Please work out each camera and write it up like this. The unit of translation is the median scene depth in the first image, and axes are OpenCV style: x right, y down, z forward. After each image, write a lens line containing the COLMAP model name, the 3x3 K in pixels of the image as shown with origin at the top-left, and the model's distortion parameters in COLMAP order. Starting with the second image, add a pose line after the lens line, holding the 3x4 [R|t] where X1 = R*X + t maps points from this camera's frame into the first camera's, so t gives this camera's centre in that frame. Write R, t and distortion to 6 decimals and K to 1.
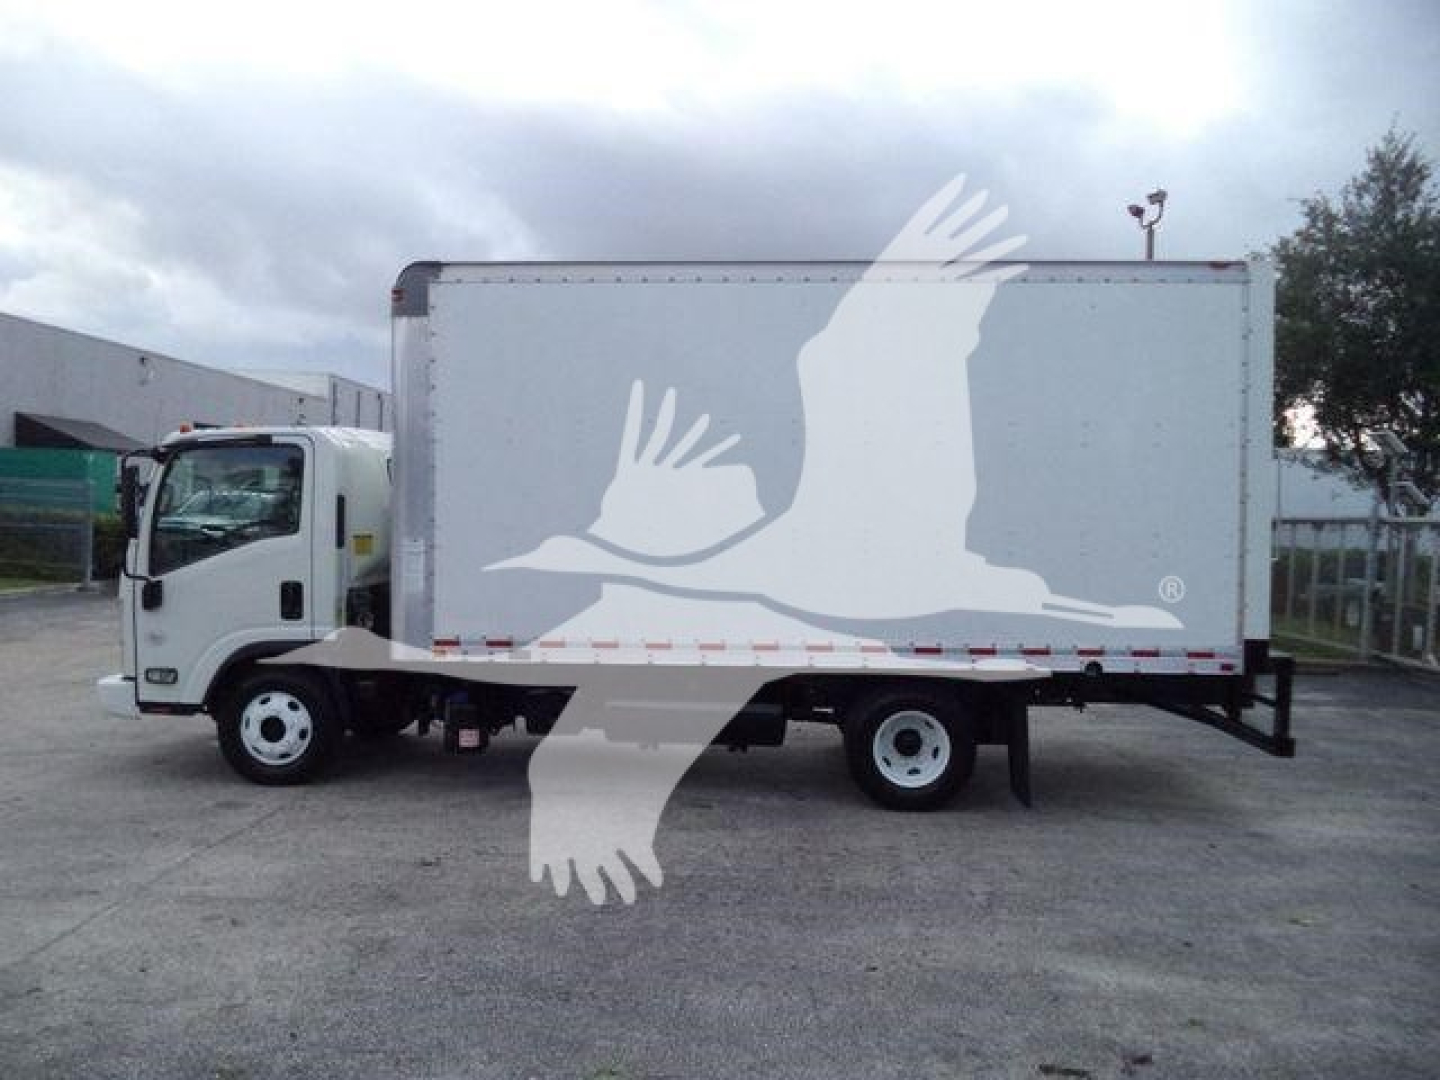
lens RADIAL K [[1161.7, 0, 720.0], [0, 1161.7, 540.0], [0, 0, 1]] dist [0.000034, -0.012491]
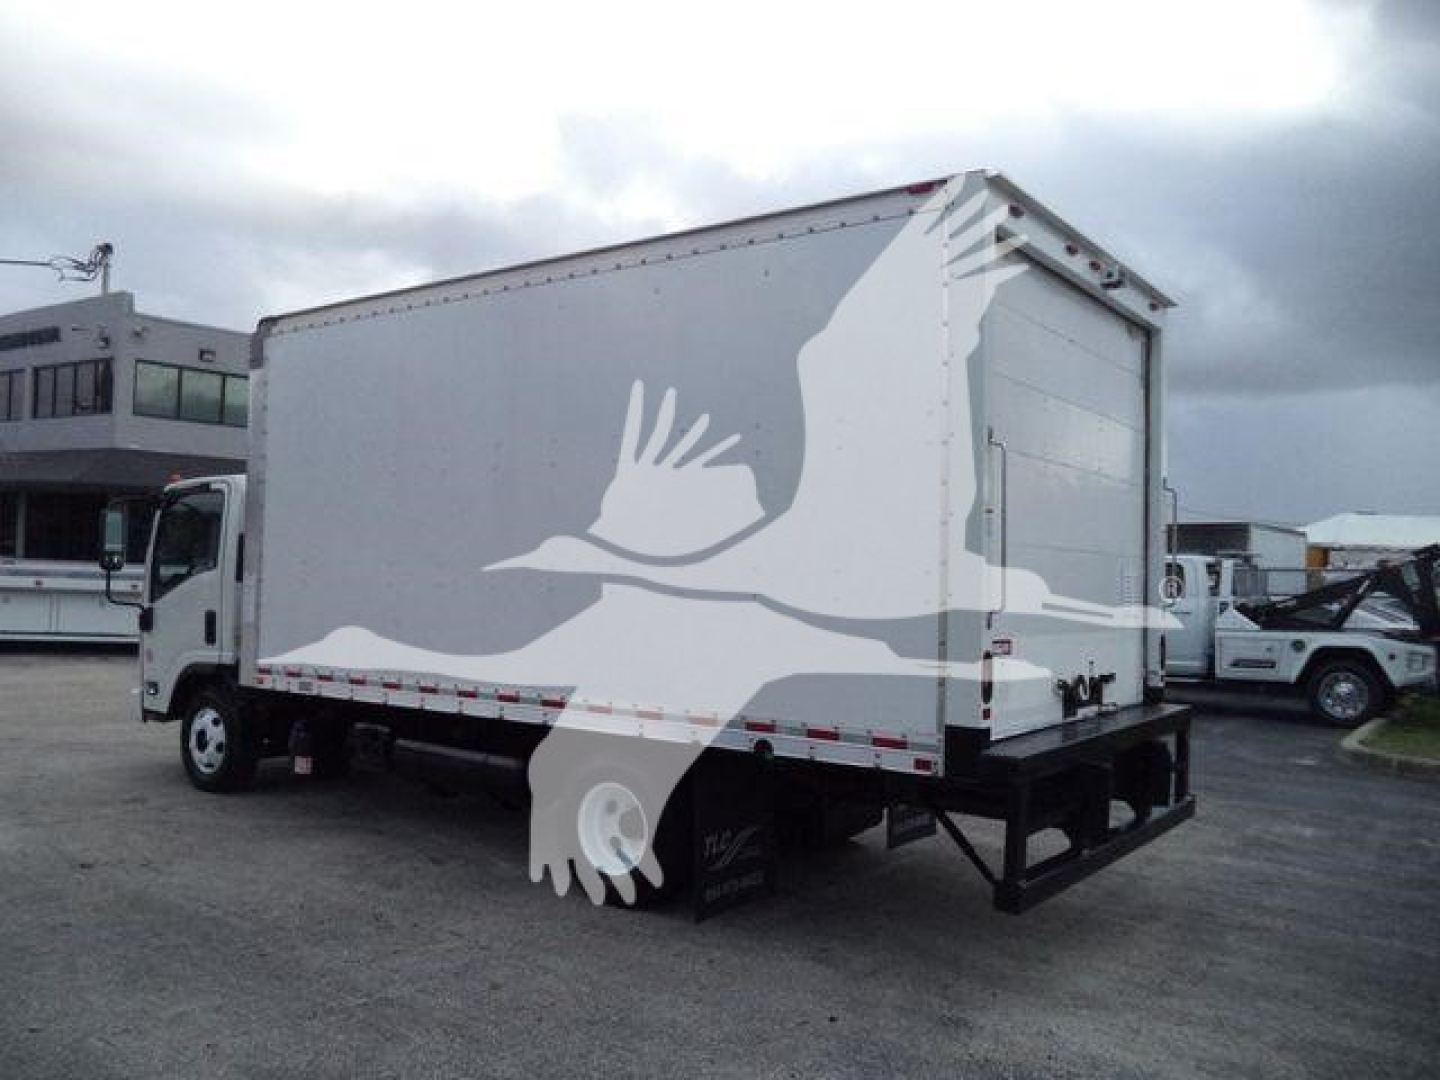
lens RADIAL K [[1161.7, 0, 720.0], [0, 1161.7, 540.0], [0, 0, 1]] dist [0.000034, -0.012491]
pose [[0.833443, -0.008583, -0.552538, 0.669937], [-0.025413, 0.998226, -0.053839, 0.015641], [0.552020, 0.058914, 0.831747, 0.328176]]
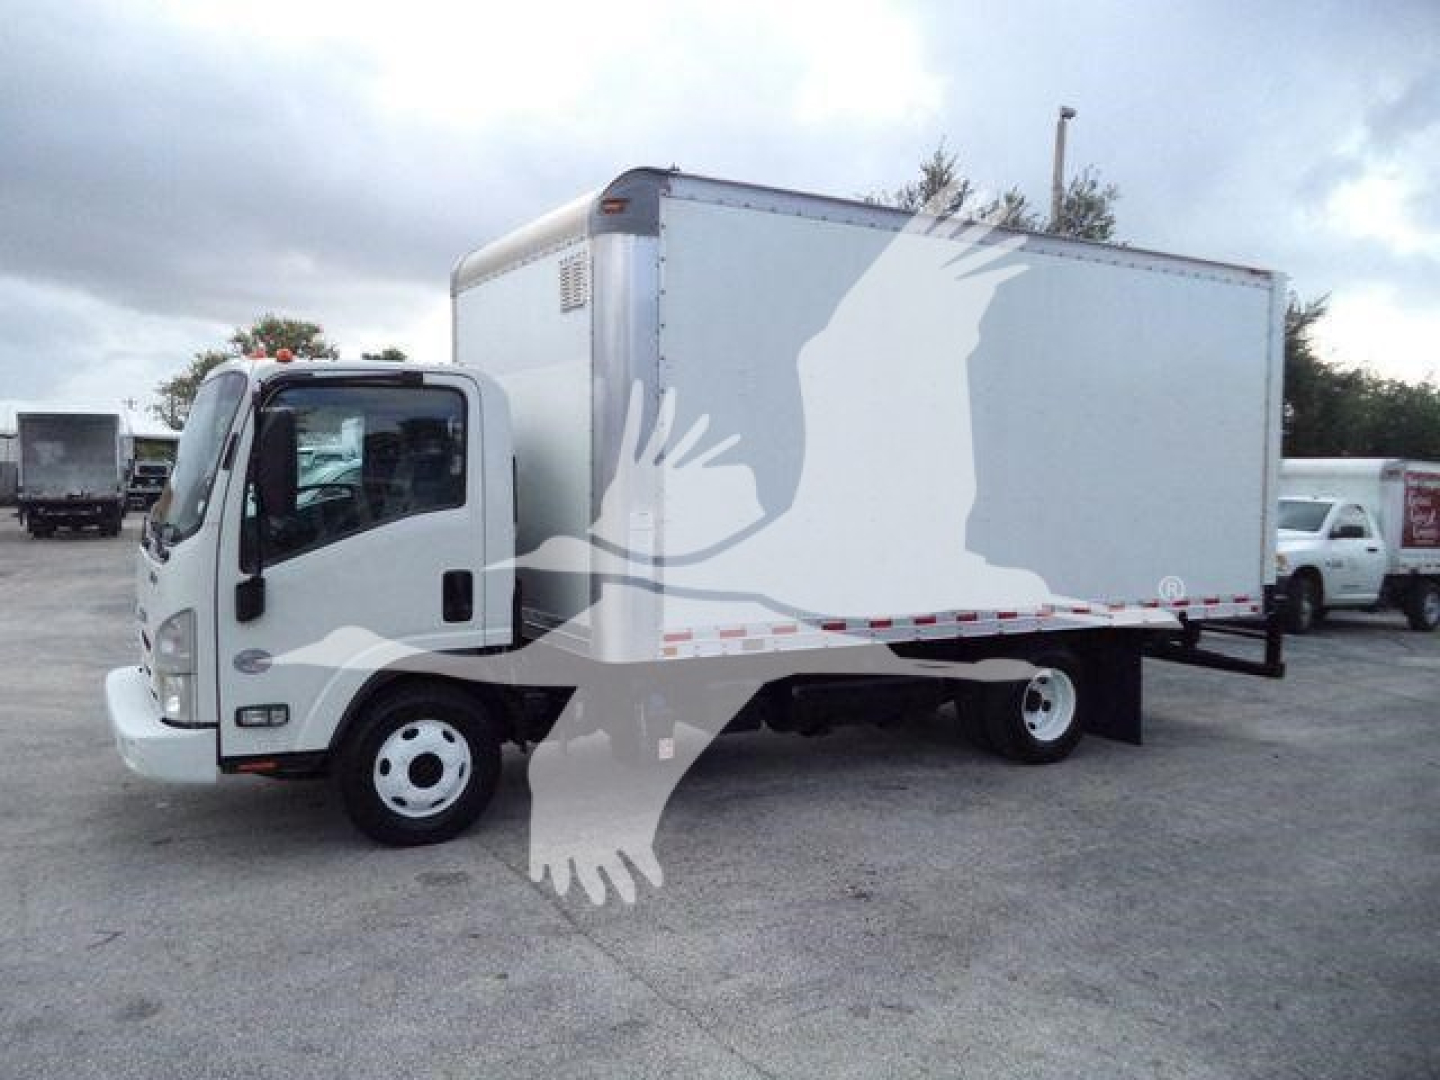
lens RADIAL K [[1161.7, 0, 720.0], [0, 1161.7, 540.0], [0, 0, 1]] dist [0.000034, -0.012491]
pose [[0.833261, -0.027966, 0.552172, -0.640880], [0.005969, 0.999117, 0.041594, -0.014485], [-0.552848, -0.031363, 0.832692, 0.283314]]
